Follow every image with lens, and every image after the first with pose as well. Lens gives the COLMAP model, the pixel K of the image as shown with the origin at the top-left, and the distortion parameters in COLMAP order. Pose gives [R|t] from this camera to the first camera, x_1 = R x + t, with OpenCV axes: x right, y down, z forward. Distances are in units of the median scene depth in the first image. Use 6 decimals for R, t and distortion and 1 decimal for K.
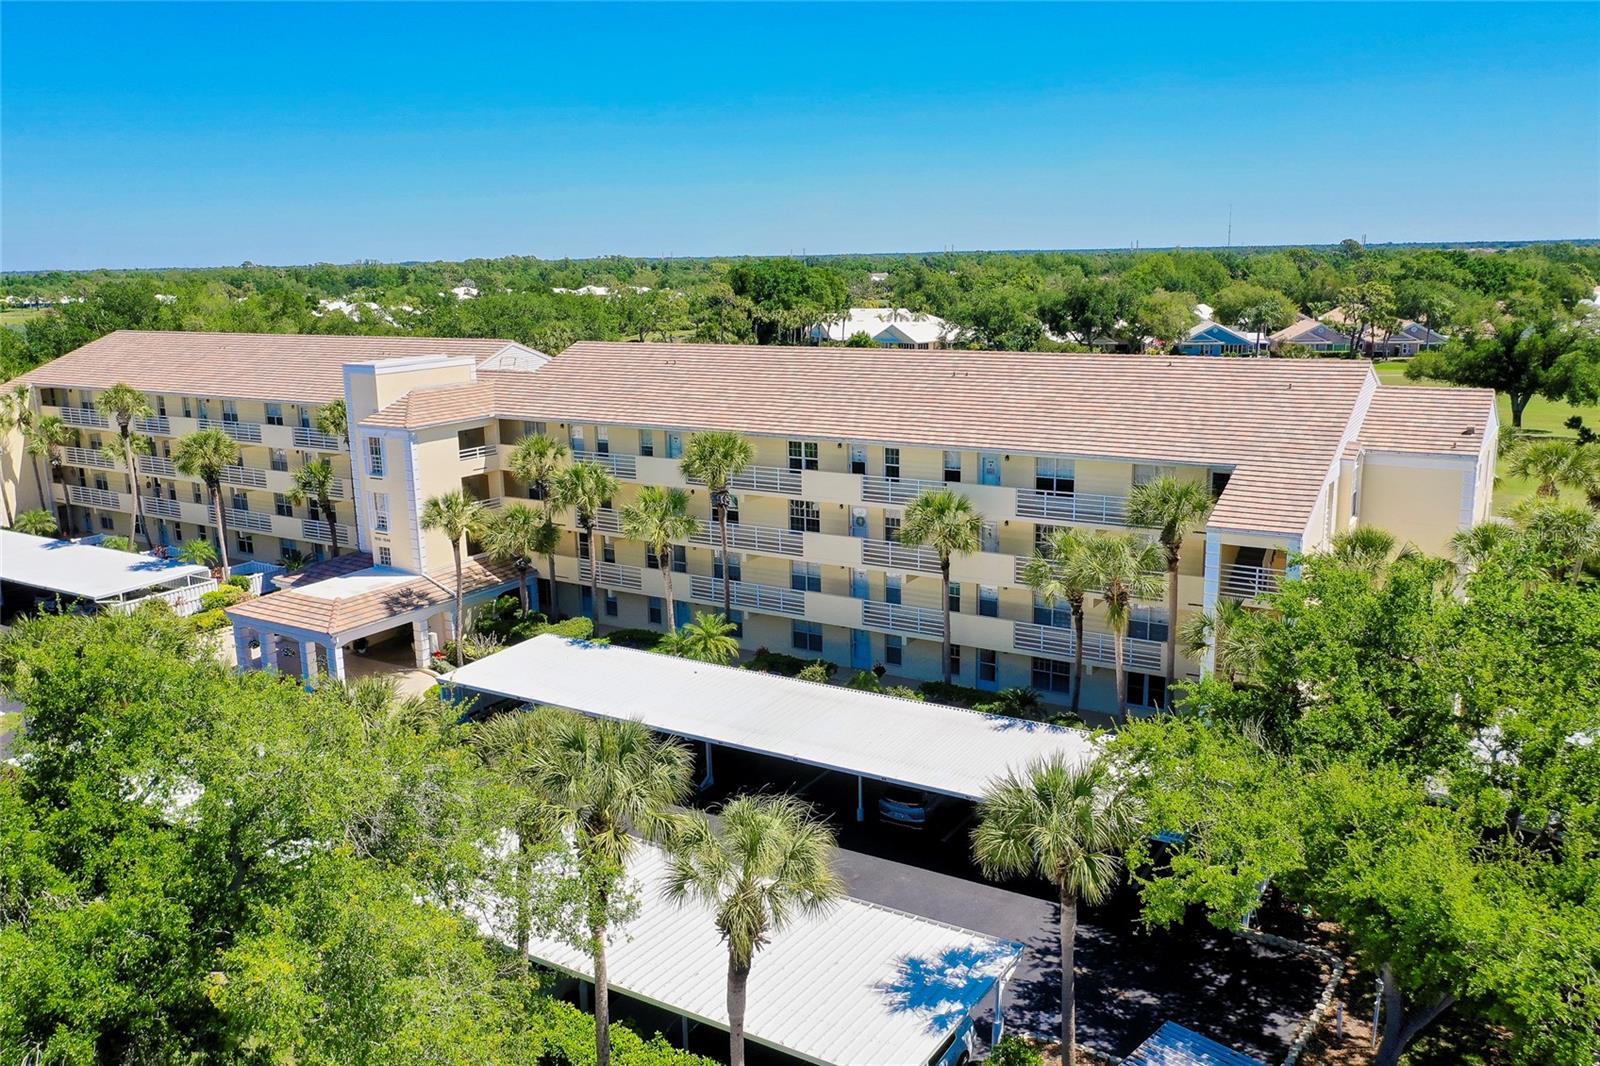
lens RADIAL K [[1277.5, 0, 800.0], [0, 1277.5, 533.0], [0, 0, 1]] dist [-0.002933, -0.001779]
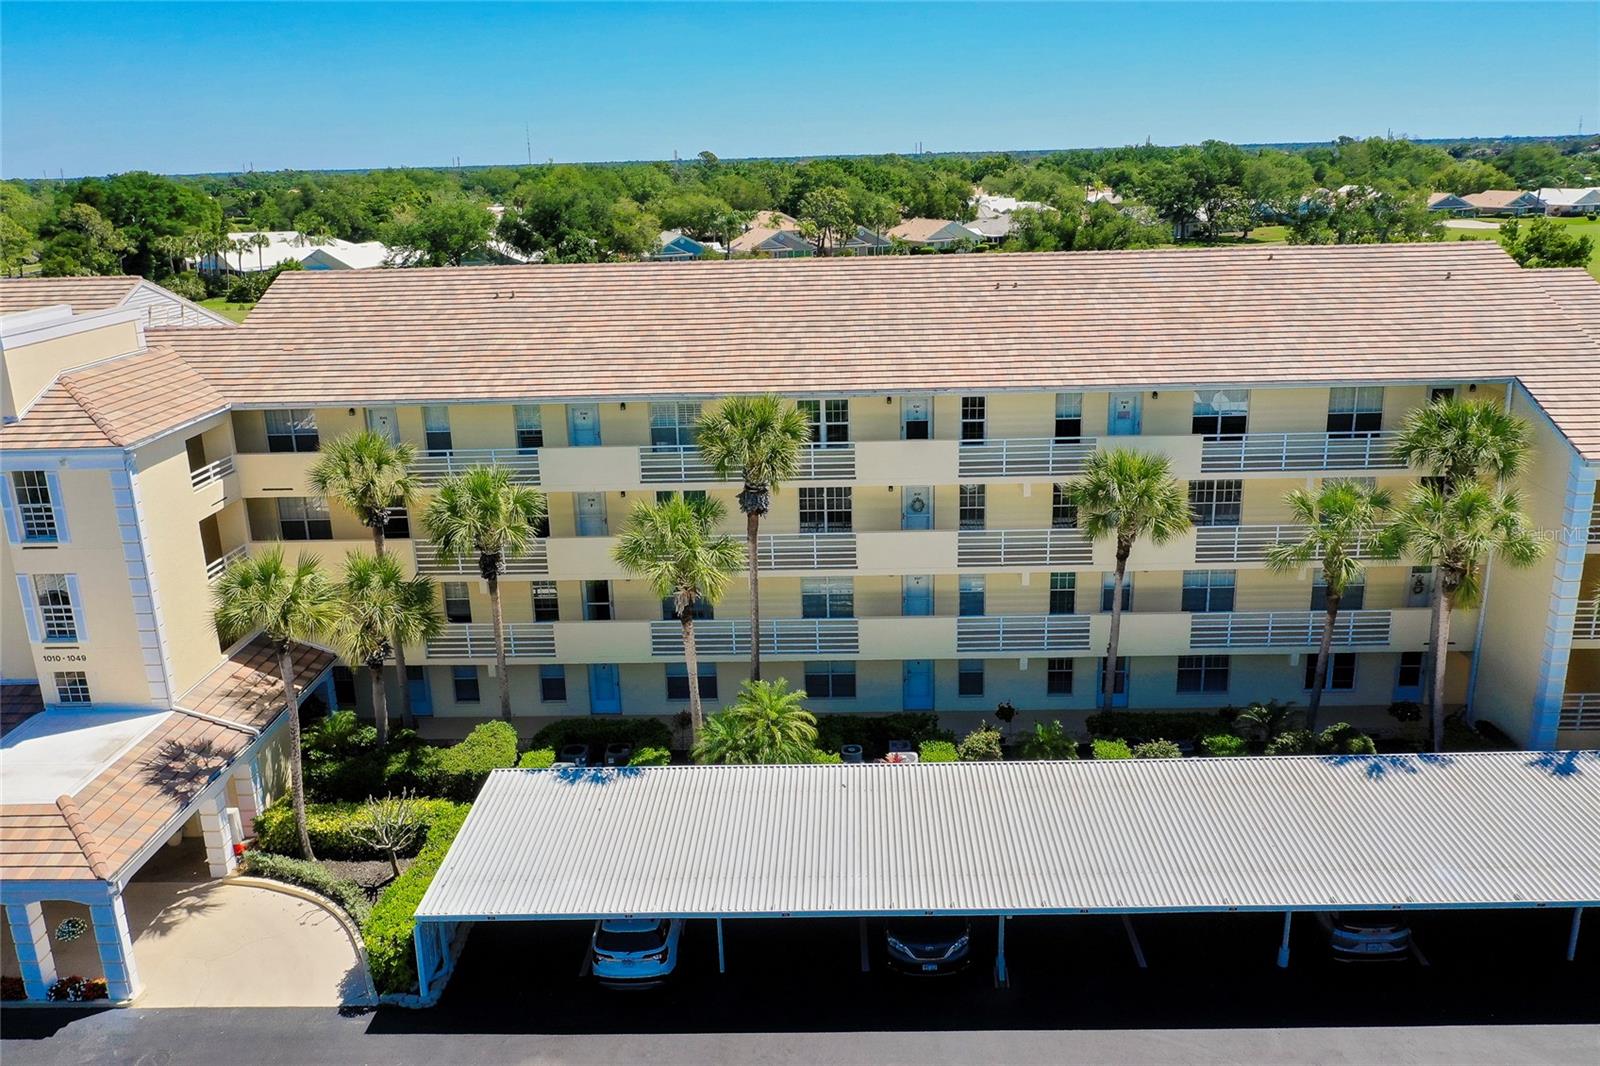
lens RADIAL K [[1277.5, 0, 800.0], [0, 1277.5, 533.0], [0, 0, 1]] dist [-0.002933, -0.001779]
pose [[0.861113, -0.147025, 0.486691, -0.306121], [0.118090, 0.988933, 0.089809, -0.056816], [-0.494509, -0.019862, 0.868946, 0.375733]]
